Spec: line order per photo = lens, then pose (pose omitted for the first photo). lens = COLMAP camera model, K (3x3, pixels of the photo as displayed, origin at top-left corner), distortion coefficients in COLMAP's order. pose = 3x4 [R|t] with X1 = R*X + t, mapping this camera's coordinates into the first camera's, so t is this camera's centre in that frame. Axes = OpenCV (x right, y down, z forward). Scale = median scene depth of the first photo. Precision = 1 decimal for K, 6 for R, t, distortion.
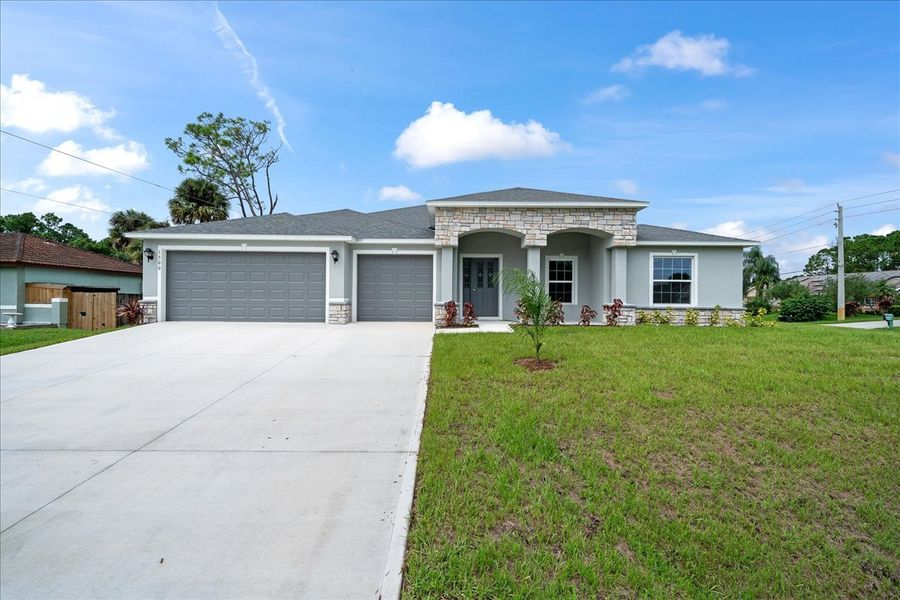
lens RADIAL K [[382.9, 0, 452.9], [0, 382.9, 297.2], [0, 0, 1]] dist [-0.000776, -0.000034]
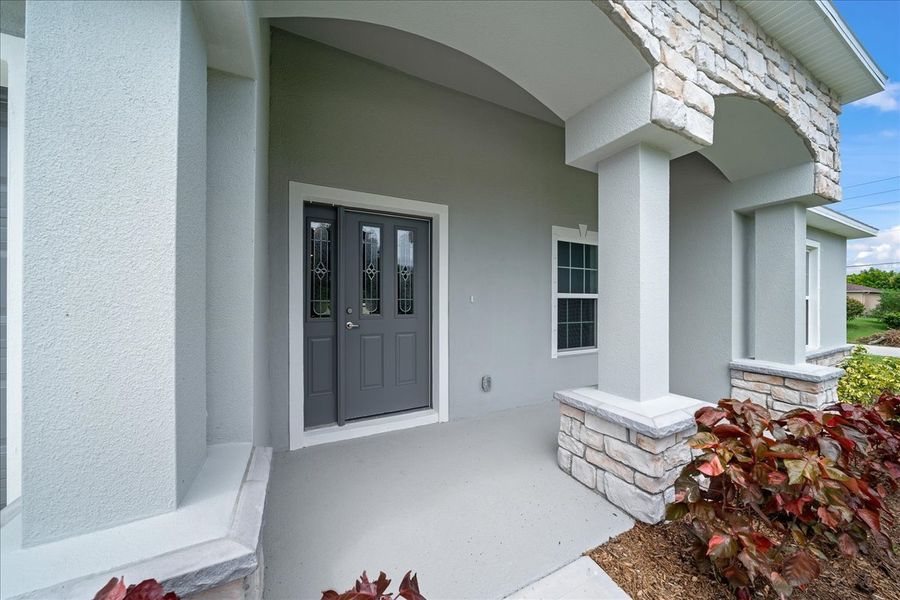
lens RADIAL K [[311.9, 0, 450.8], [0, 311.9, 298.1], [0, 0, 1]] dist [-0.002475, 0.000040]
pose [[0.896458, 0.001083, 0.443128, 0.027195], [0.000331, 0.999995, -0.003115, -0.044255], [-0.443129, 0.002940, 0.896453, 0.900074]]
